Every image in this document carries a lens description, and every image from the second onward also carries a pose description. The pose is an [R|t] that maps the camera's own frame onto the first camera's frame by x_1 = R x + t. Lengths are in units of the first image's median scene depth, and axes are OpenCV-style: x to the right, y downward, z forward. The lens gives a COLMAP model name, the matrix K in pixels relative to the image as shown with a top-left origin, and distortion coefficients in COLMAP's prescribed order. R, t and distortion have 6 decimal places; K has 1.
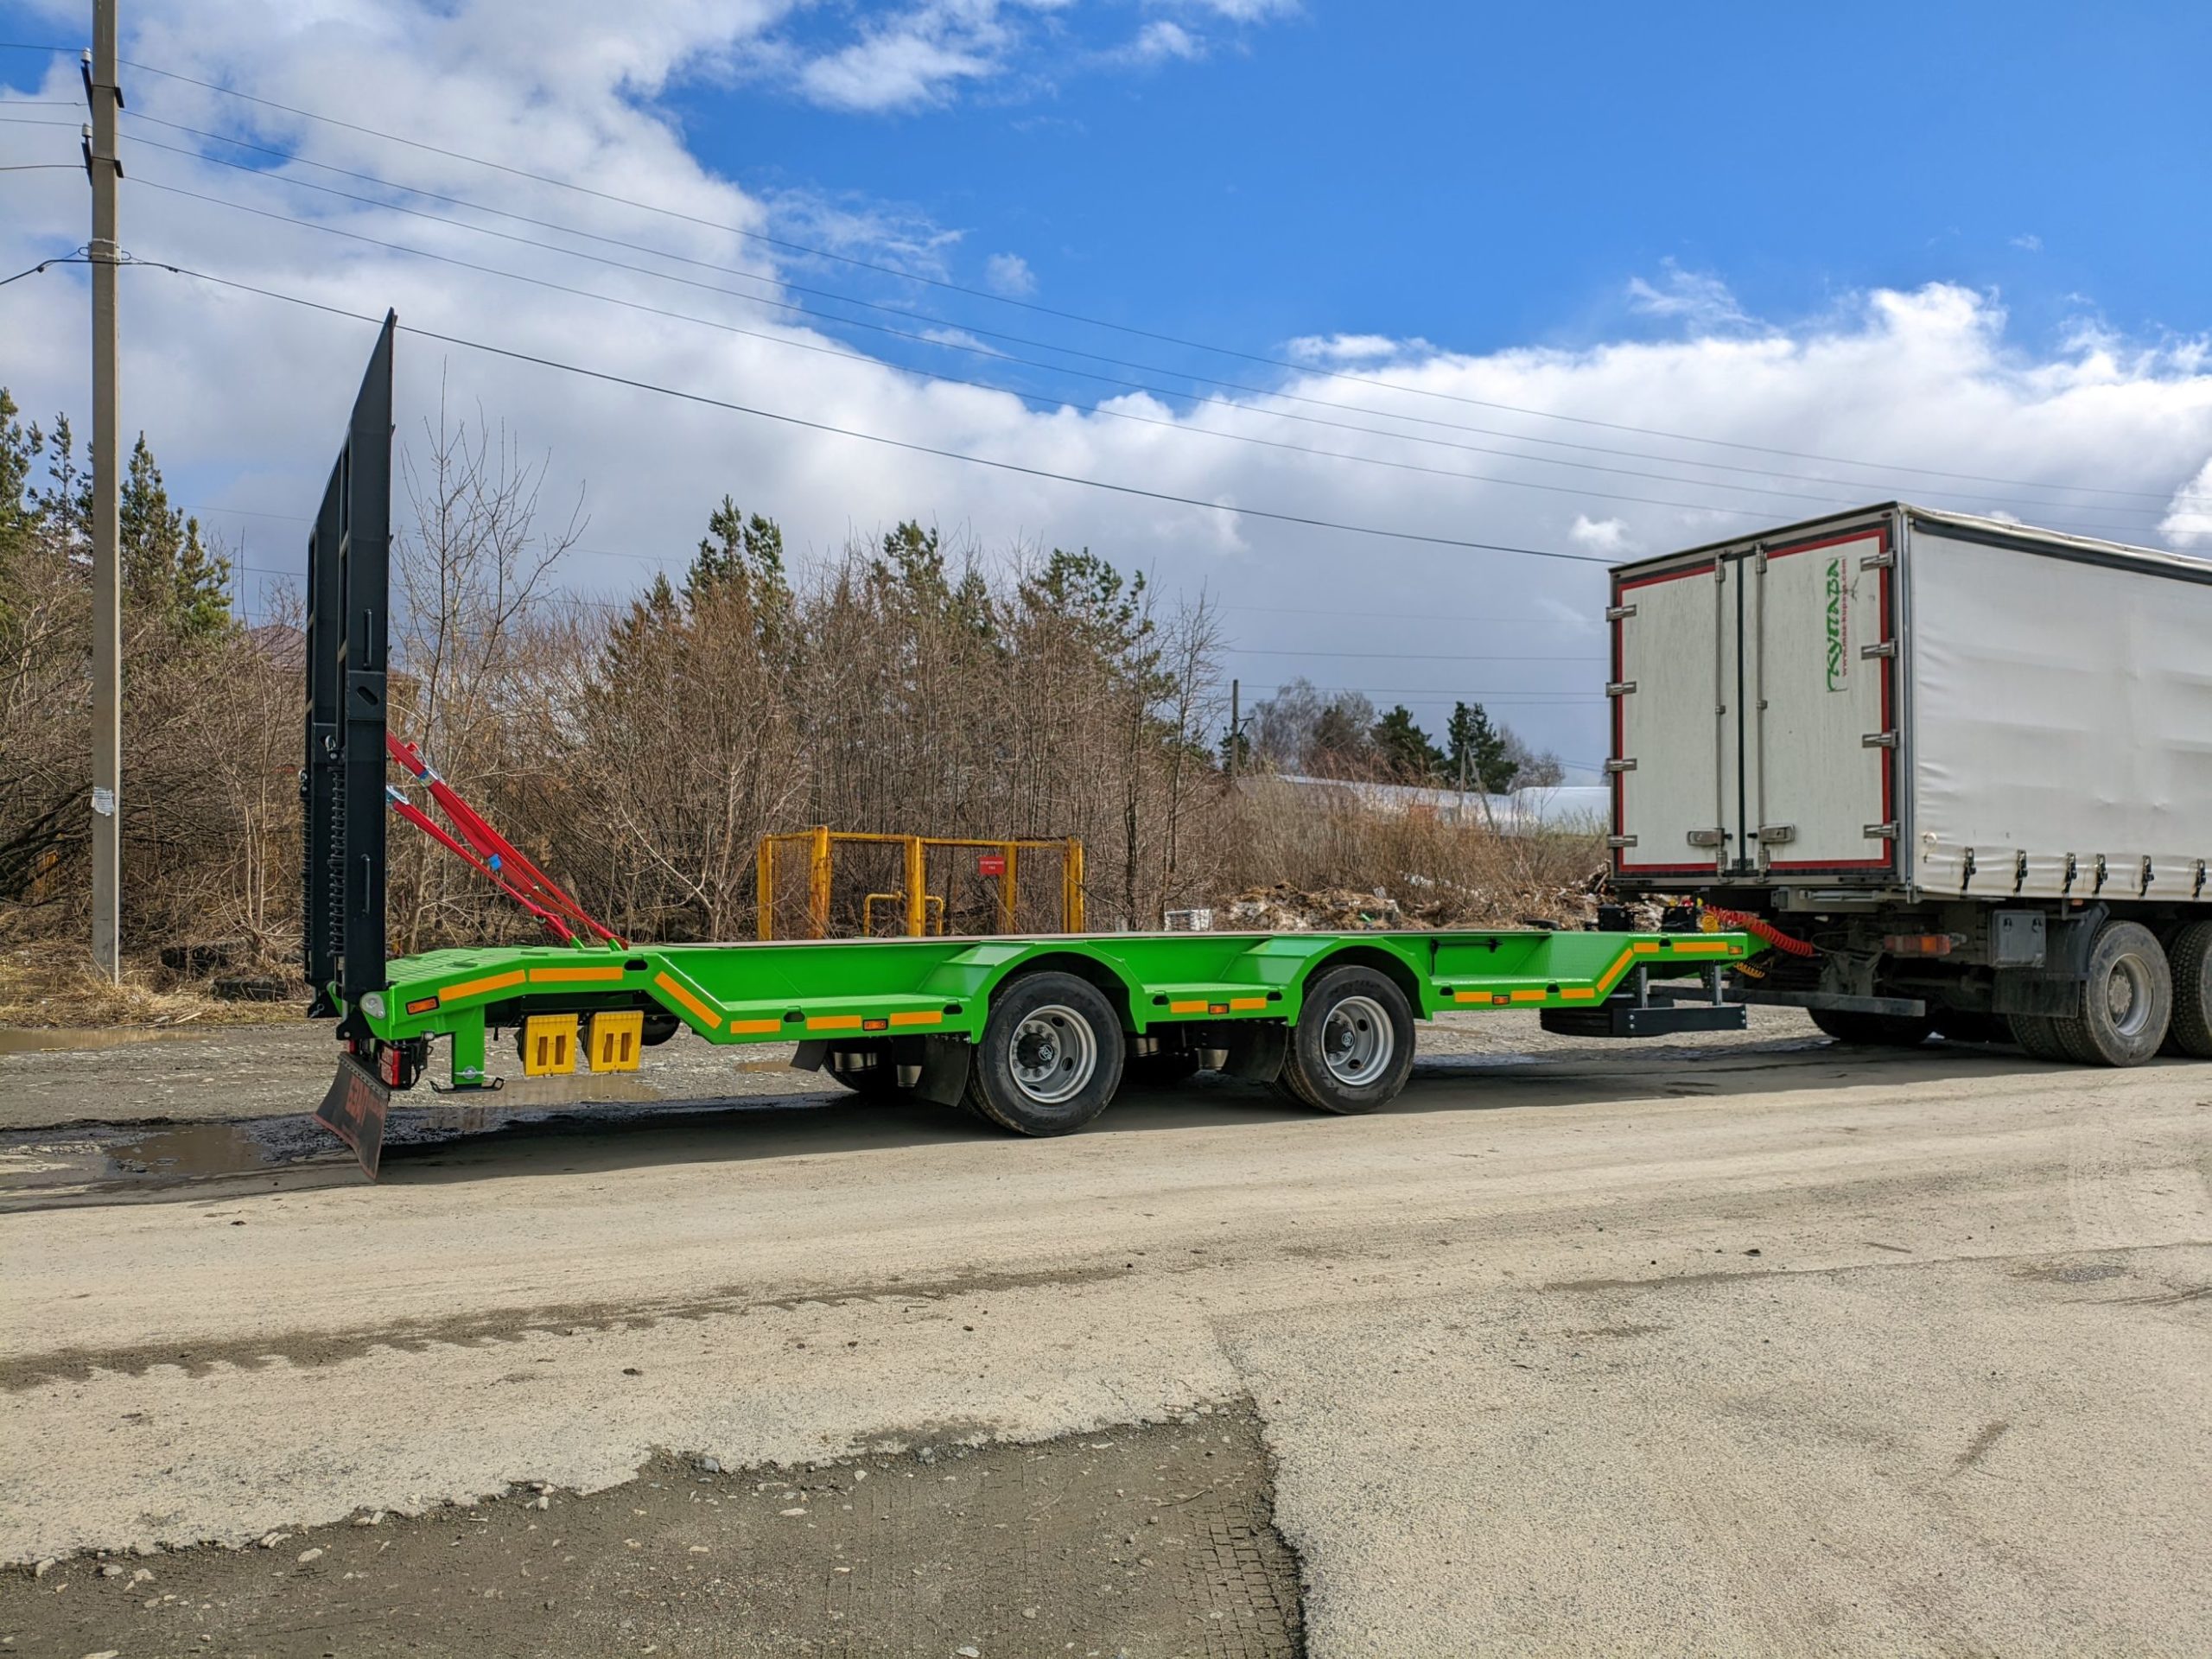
lens RADIAL K [[1690.2, 0, 1101.3], [0, 1690.2, 833.3], [0, 0, 1]] dist [0.079483, -0.157653]
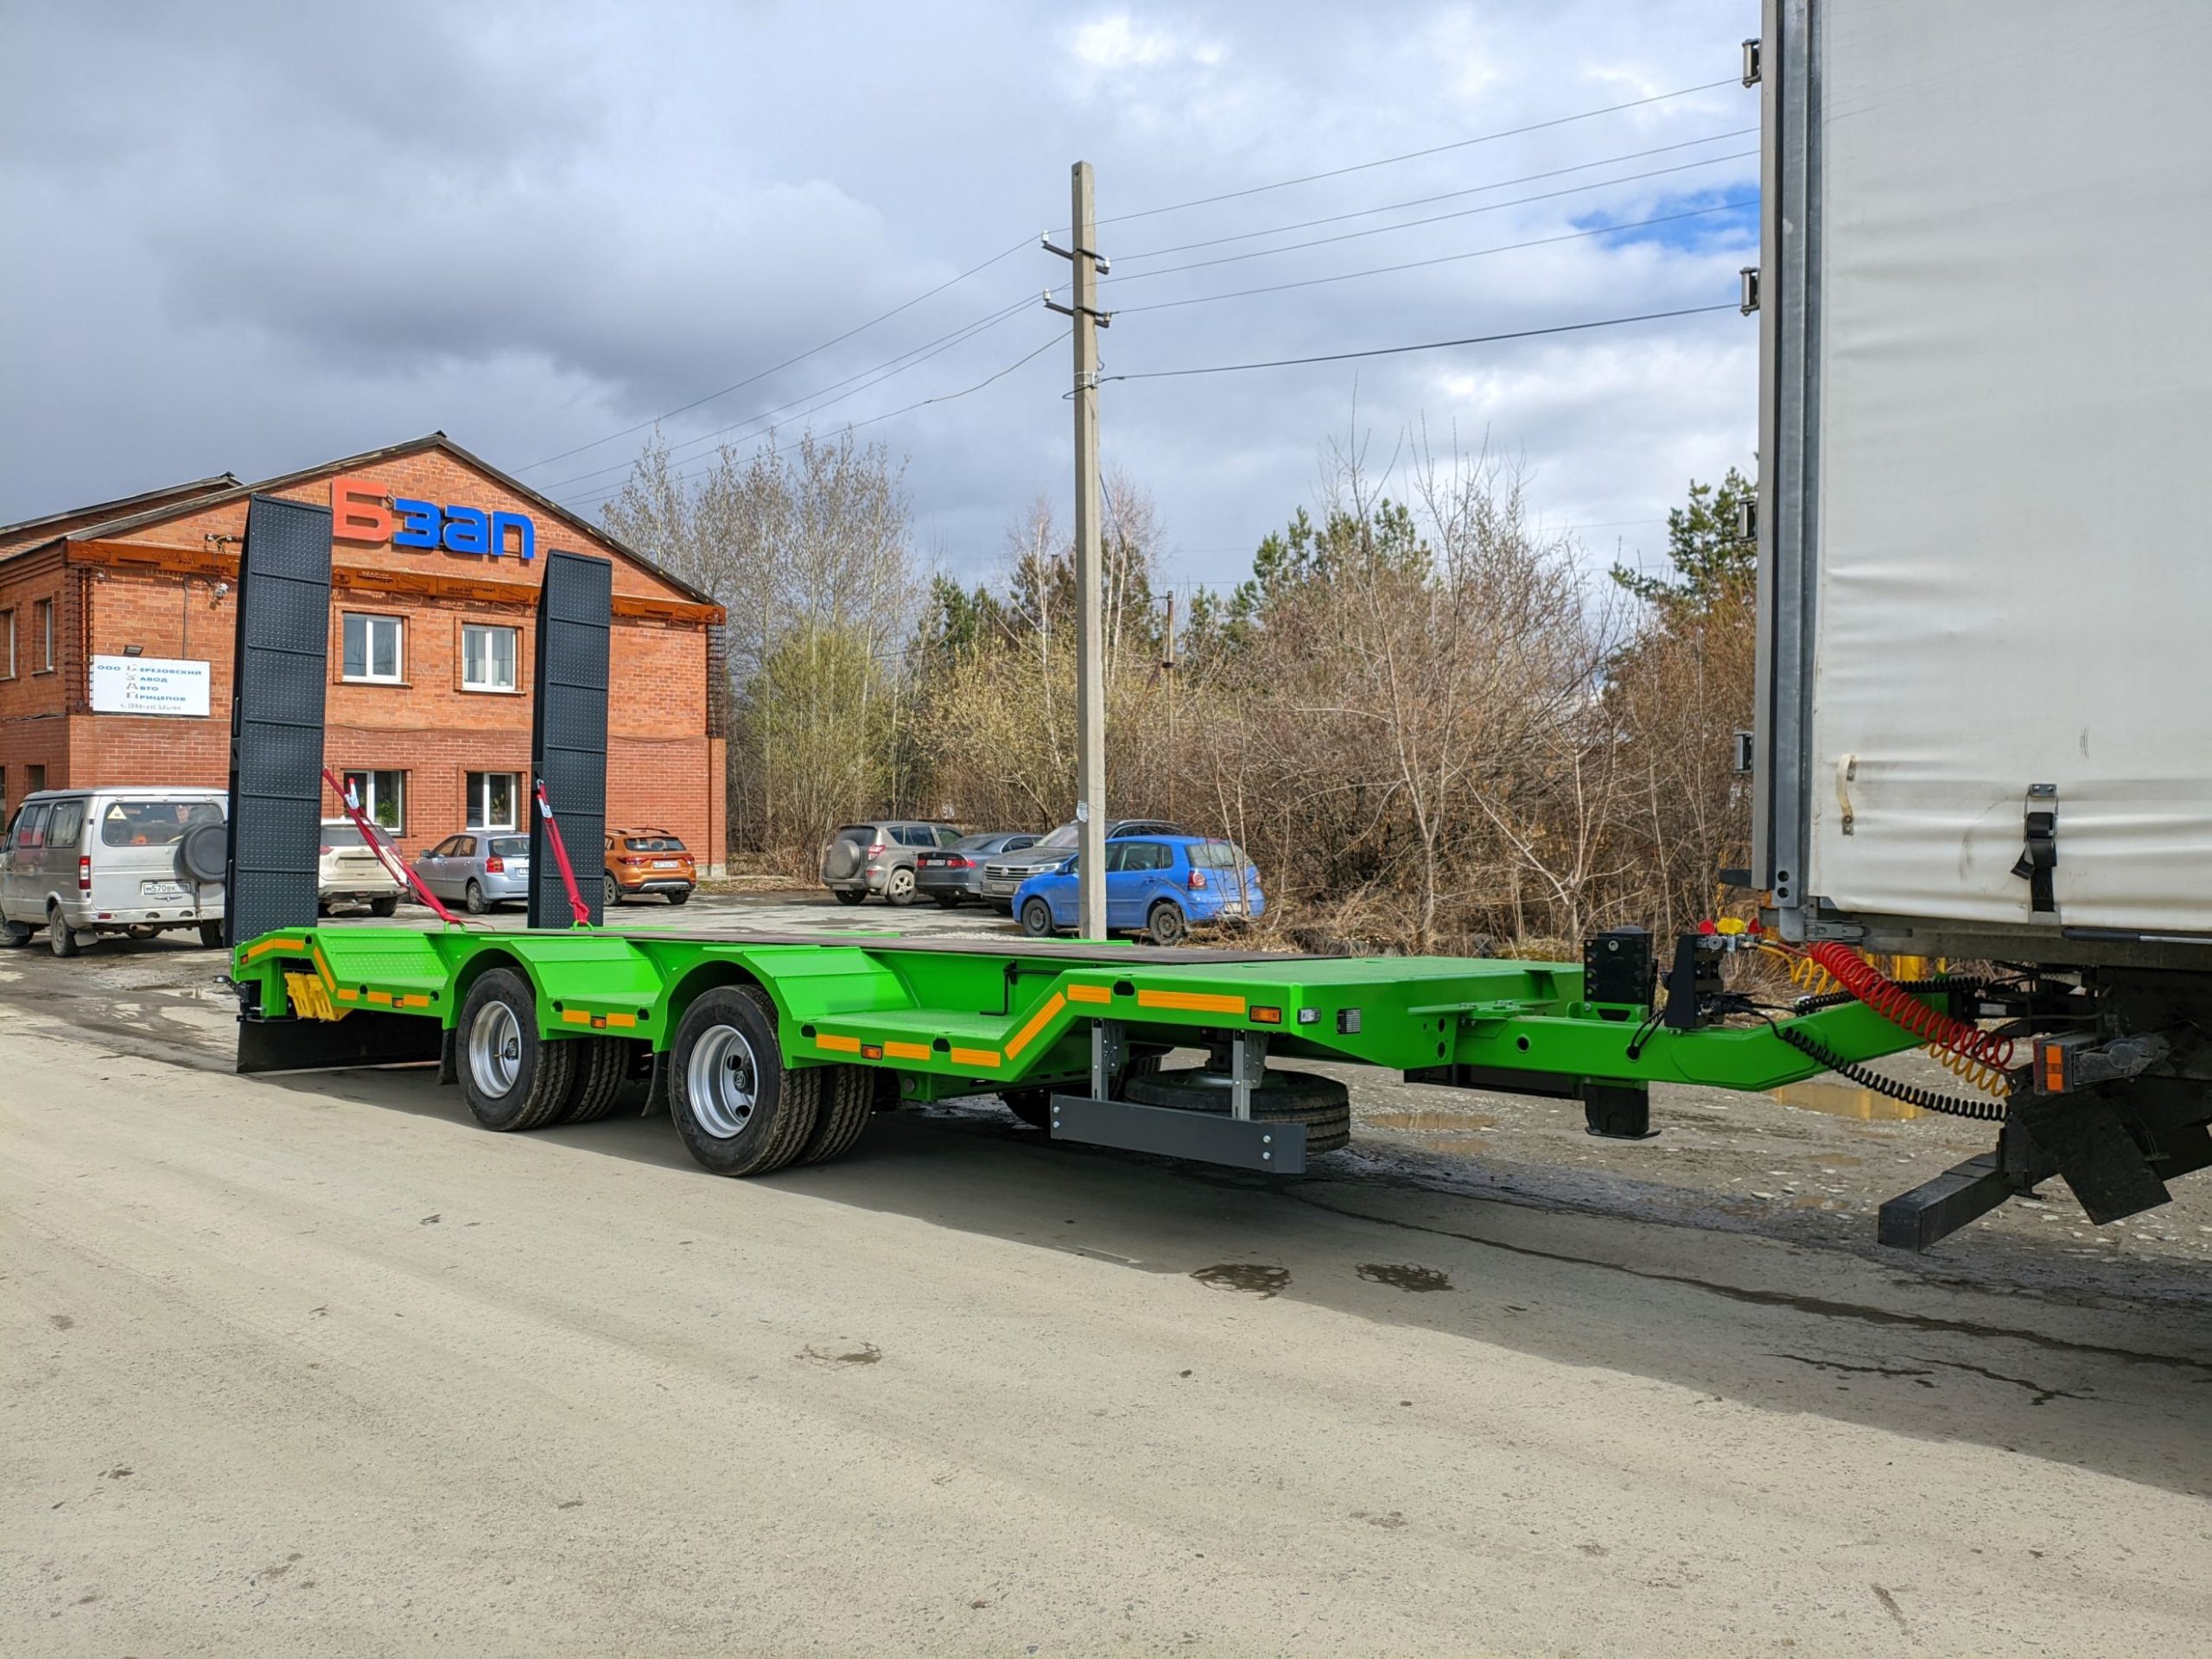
lens RADIAL K [[1694.4, 0, 1088.0], [0, 1694.4, 806.2], [0, 0, 1]] dist [0.061592, -0.070210]
pose [[0.345768, -0.034432, -0.937688, 0.749988], [0.028614, 0.999249, -0.026141, 0.015606], [0.937884, -0.017793, 0.346494, 0.692303]]
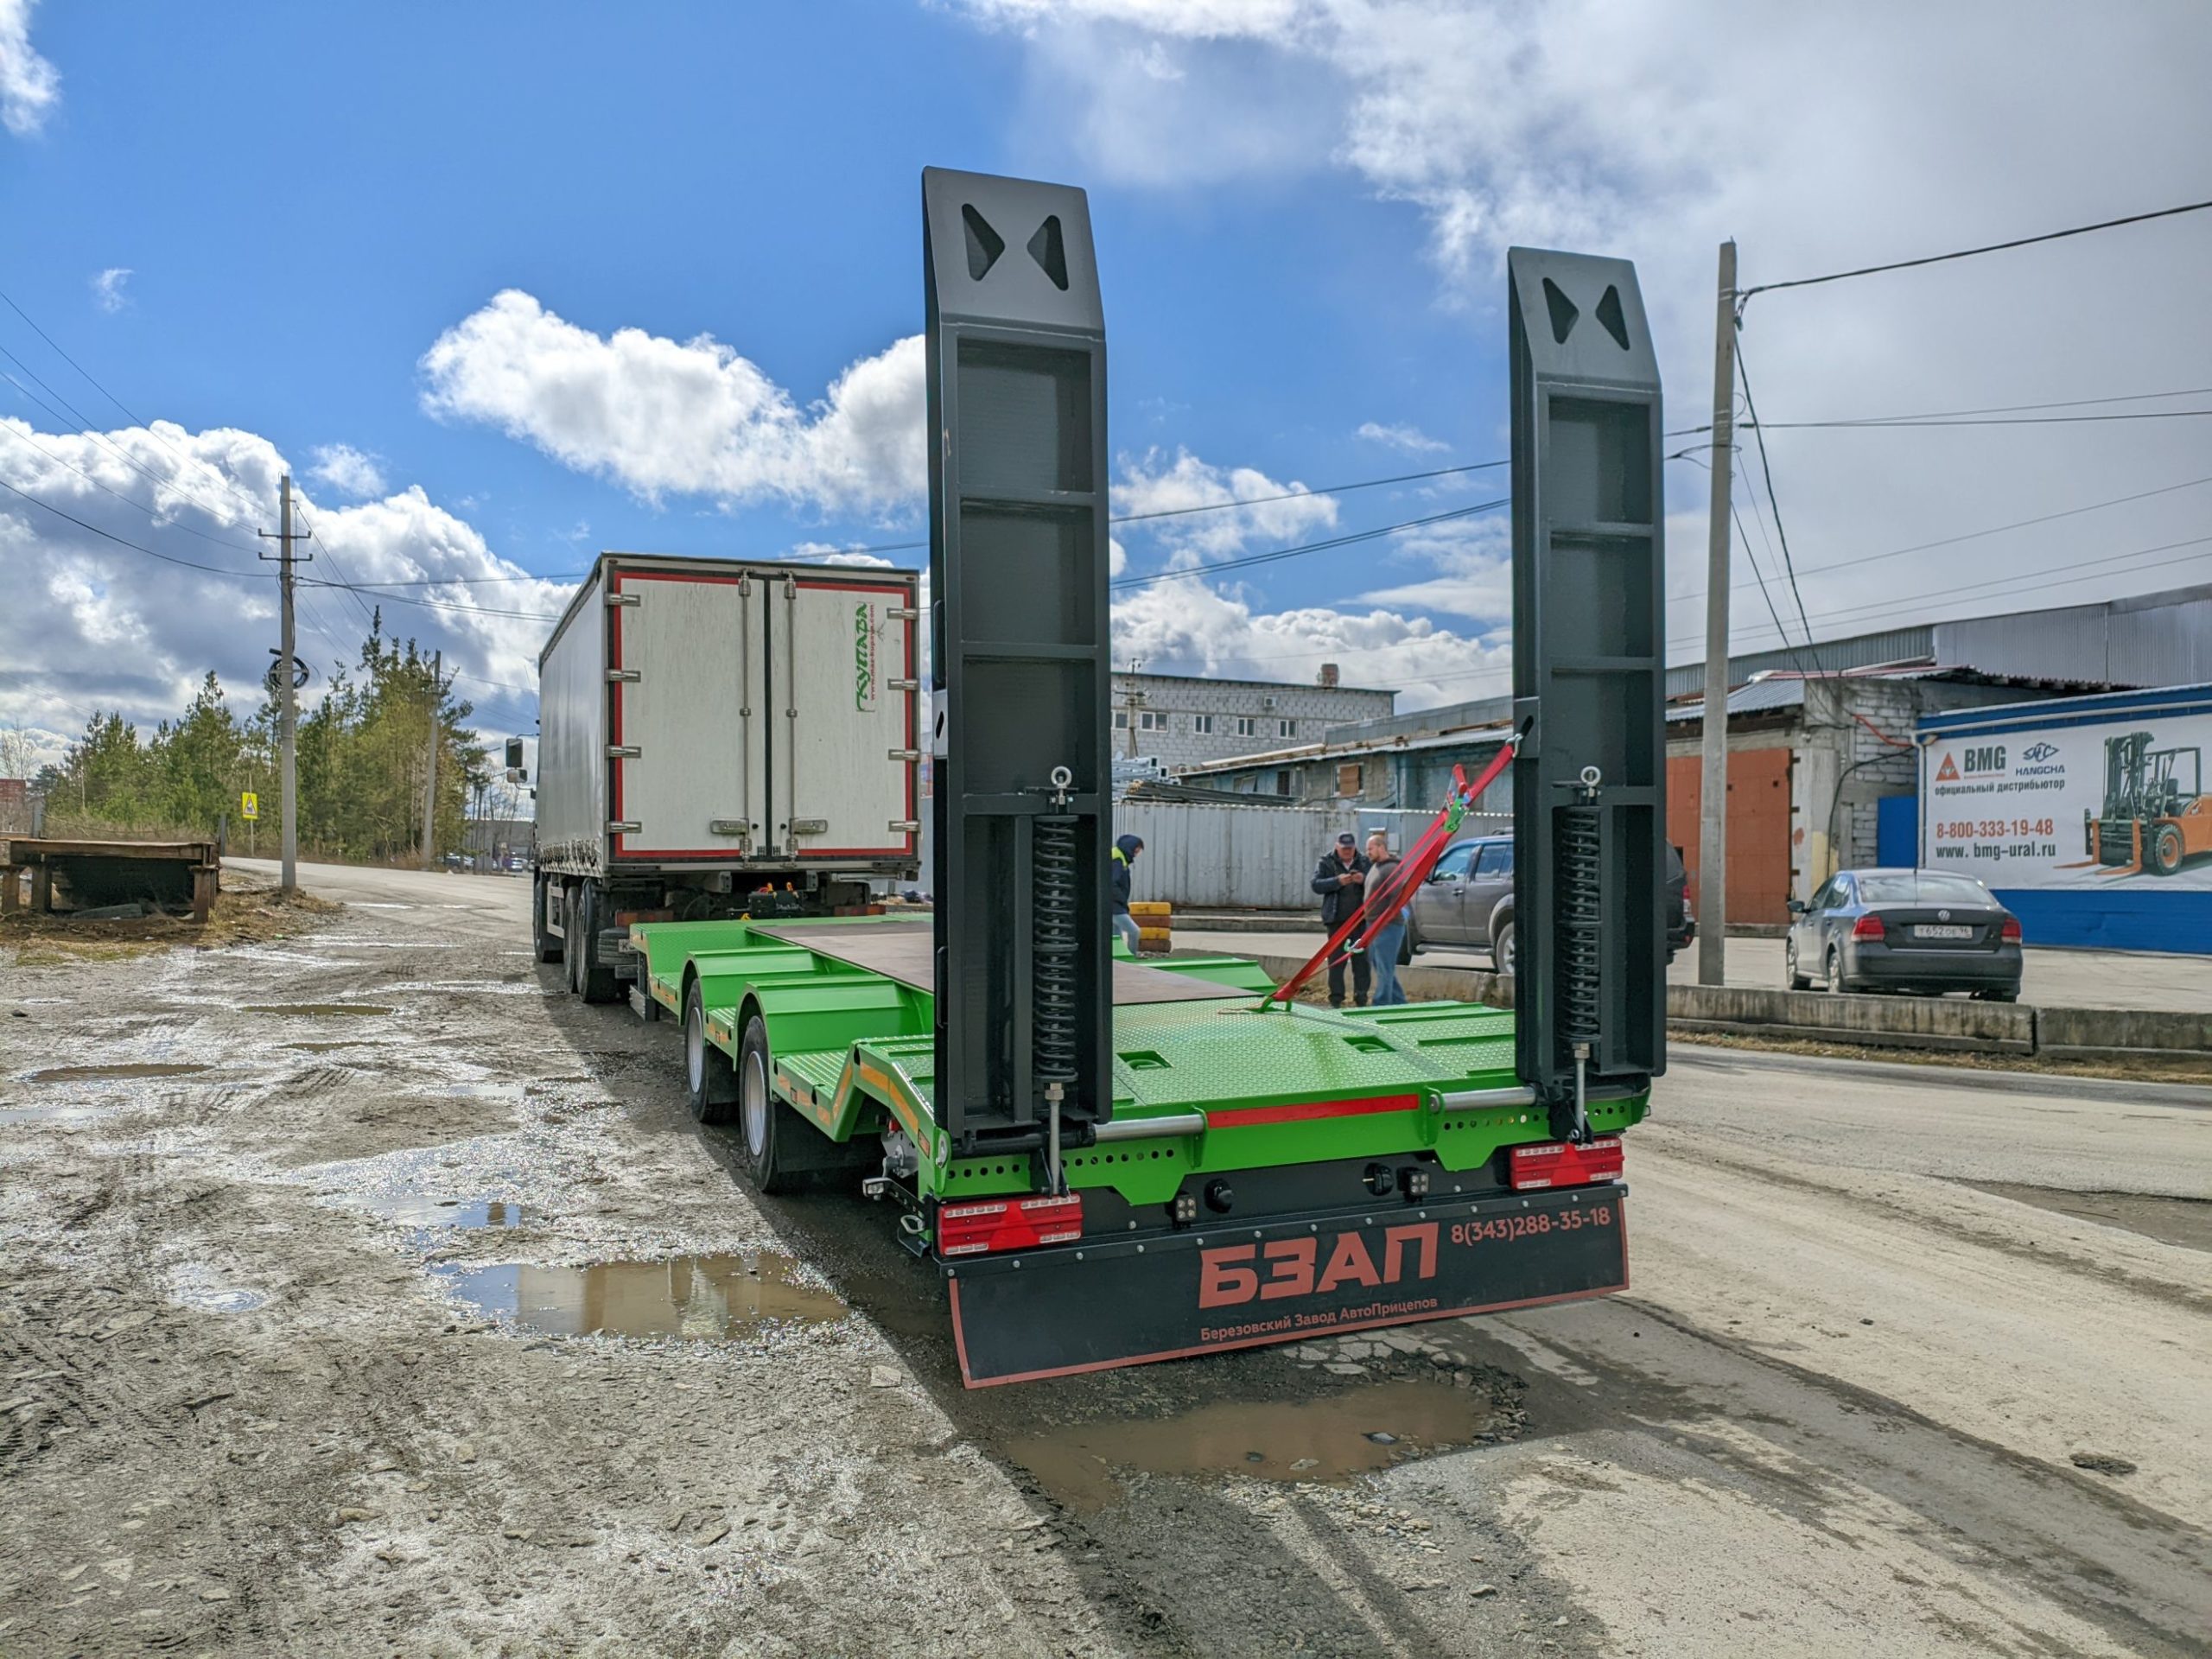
lens RADIAL K [[1690.2, 0, 1101.3], [0, 1690.2, 833.3], [0, 0, 1]] dist [0.079483, -0.157653]
pose [[0.115606, -0.007818, 0.993264, -0.761269], [-0.036927, 0.999244, 0.012163, -0.016470], [-0.992608, -0.038084, 0.115230, 0.684791]]
